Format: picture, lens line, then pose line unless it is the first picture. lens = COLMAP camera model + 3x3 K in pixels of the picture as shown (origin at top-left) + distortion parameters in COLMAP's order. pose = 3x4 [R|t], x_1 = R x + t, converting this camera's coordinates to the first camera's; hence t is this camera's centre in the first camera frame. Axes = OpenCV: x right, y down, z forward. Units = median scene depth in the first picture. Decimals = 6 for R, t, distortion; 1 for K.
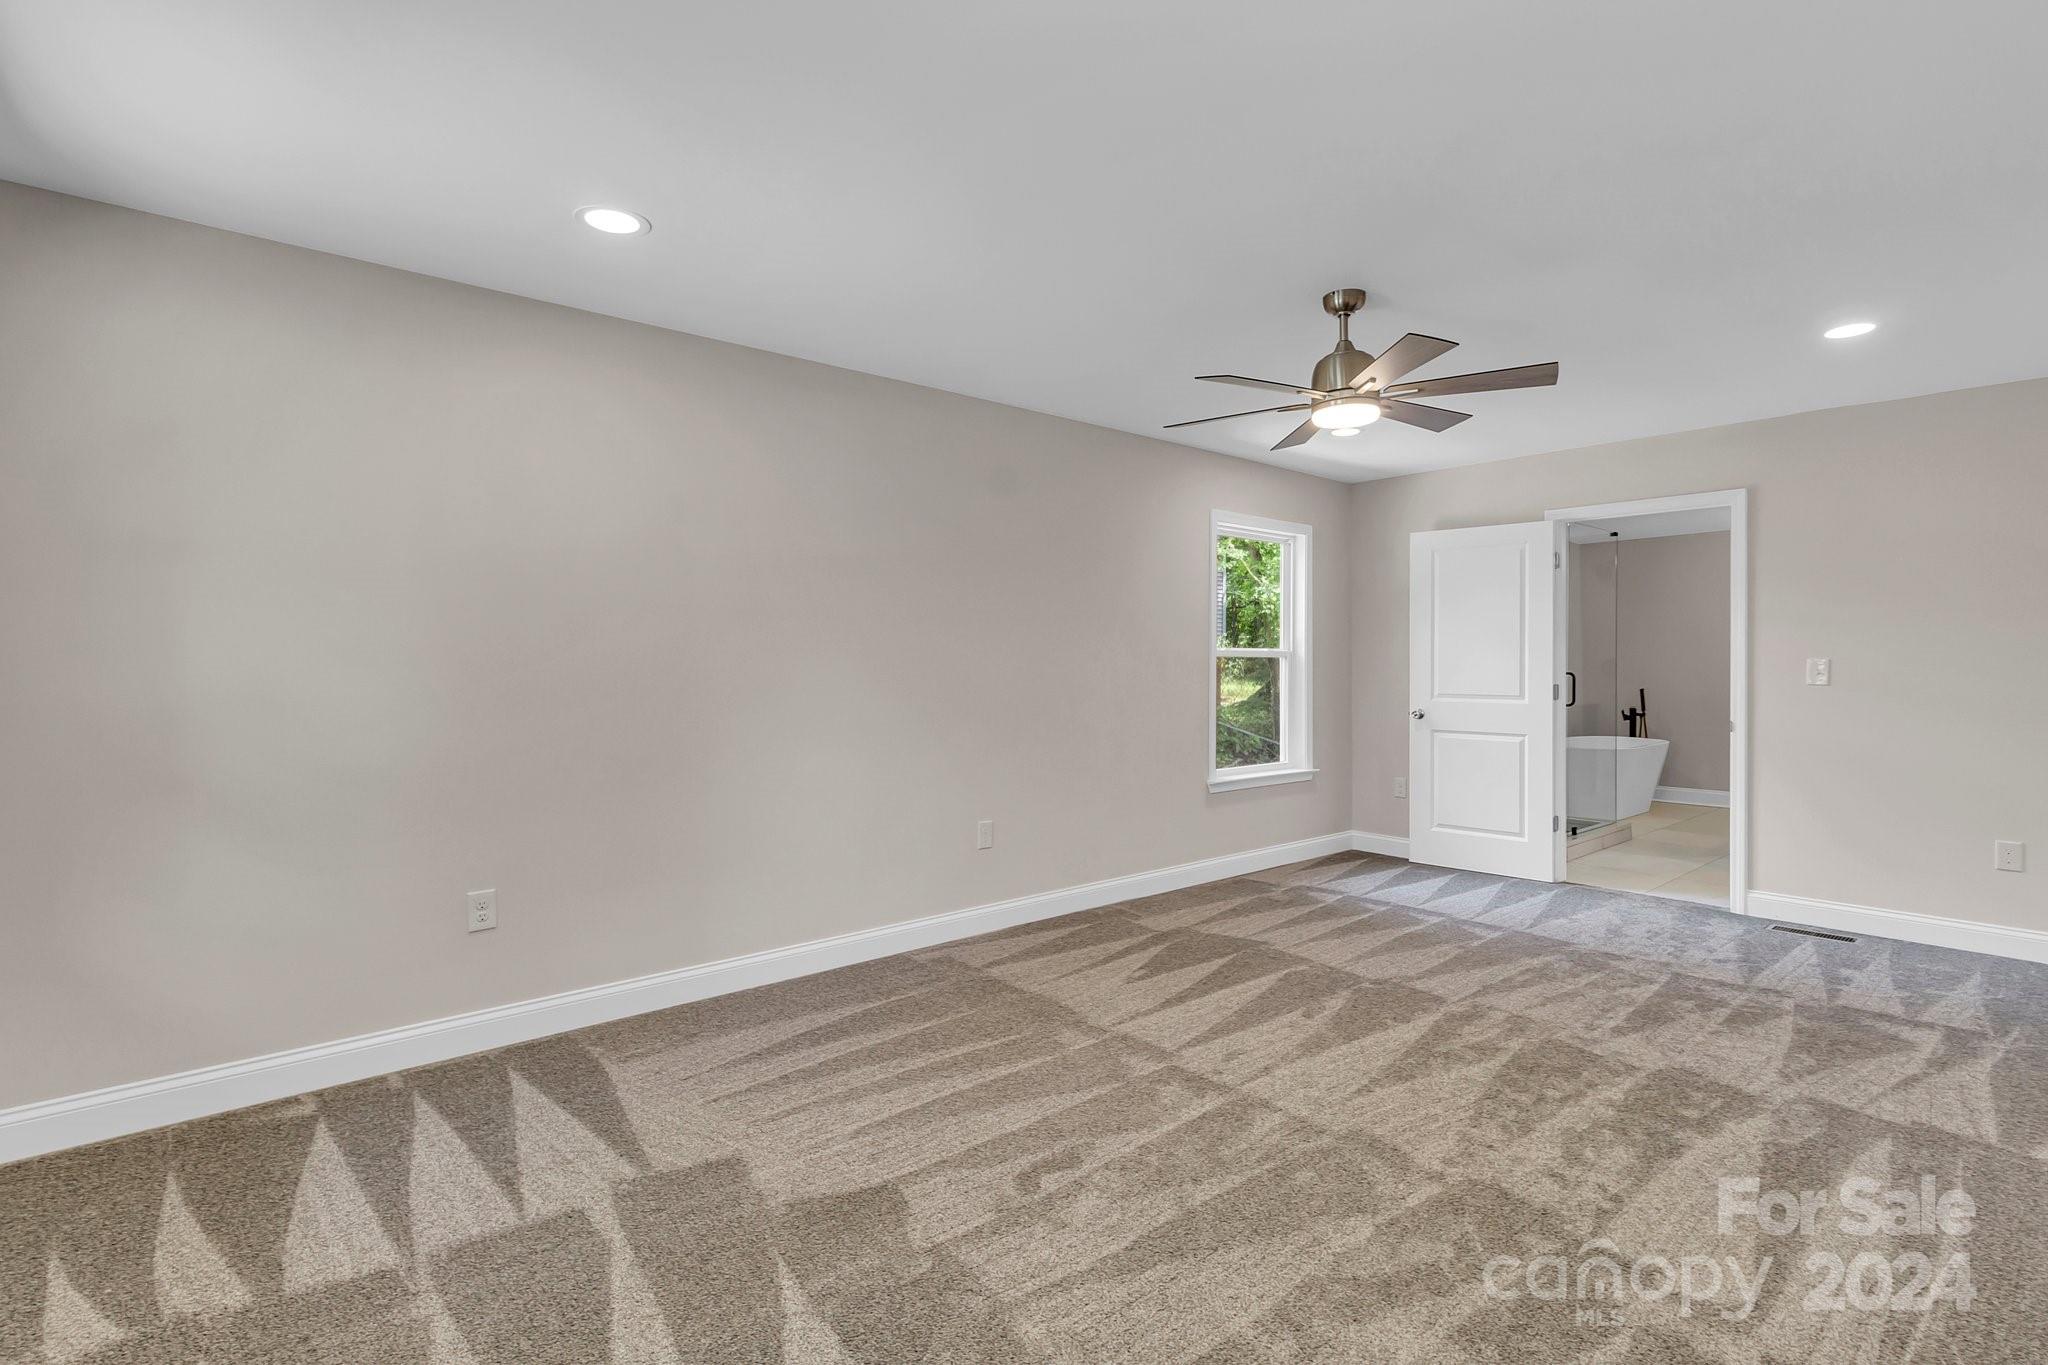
lens RADIAL K [[953.4, 0, 1021.9], [0, 953.4, 656.9], [0, 0, 1]] dist [0.002245, 0.000859]
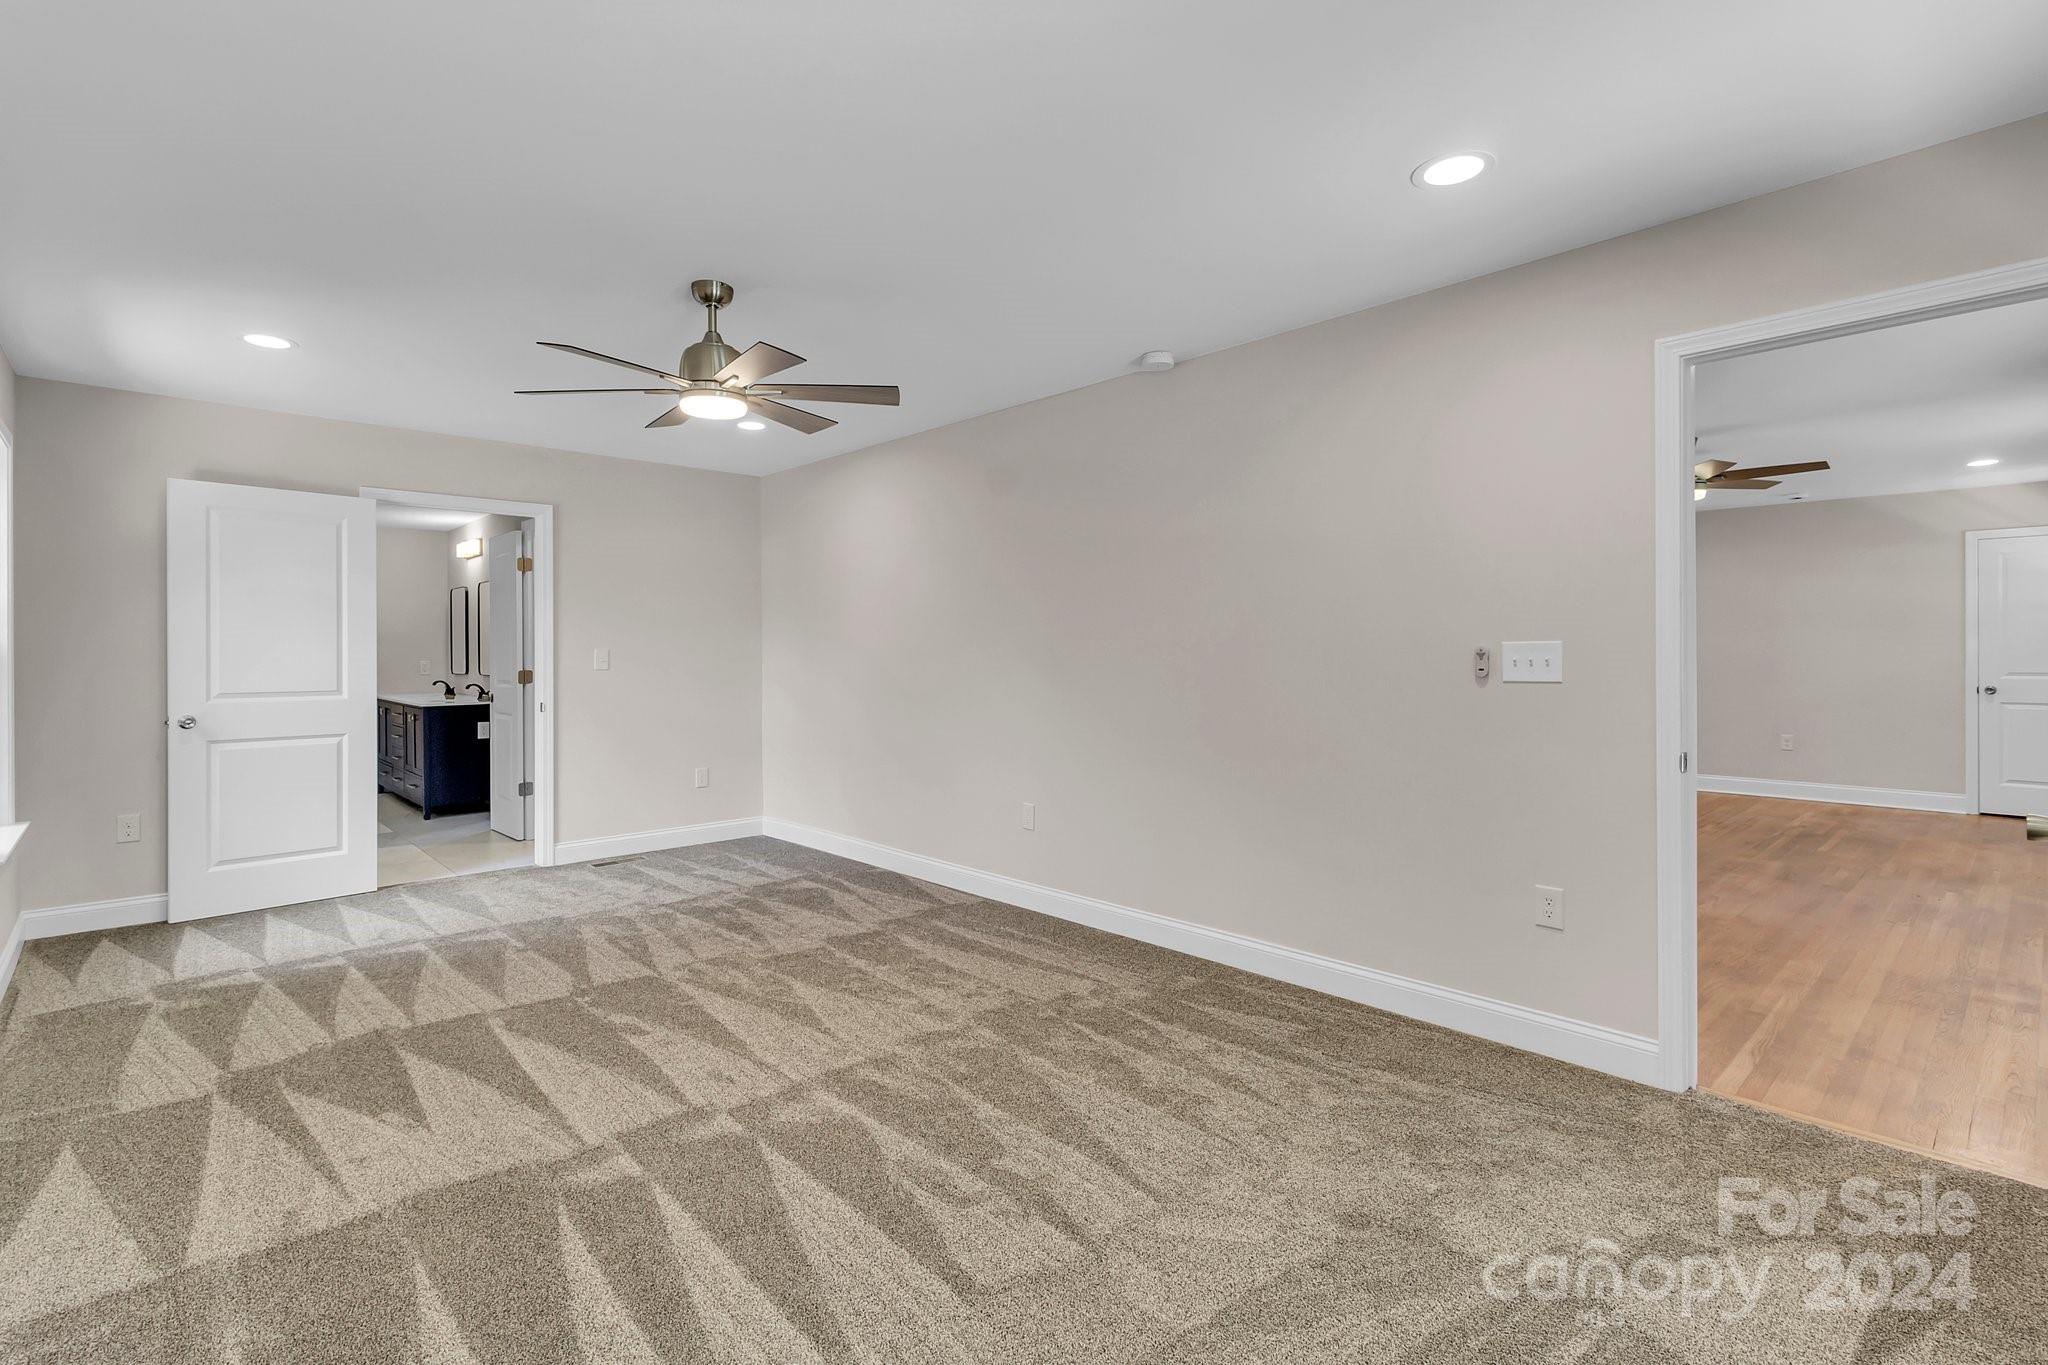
lens RADIAL K [[953.4, 0, 1021.9], [0, 953.4, 656.9], [0, 0, 1]] dist [0.002245, 0.000859]
pose [[-0.038774, -0.005928, 0.999230, -0.667579], [-0.005129, 0.999970, 0.005734, 0.002058], [-0.999235, -0.004902, -0.038804, 0.696509]]
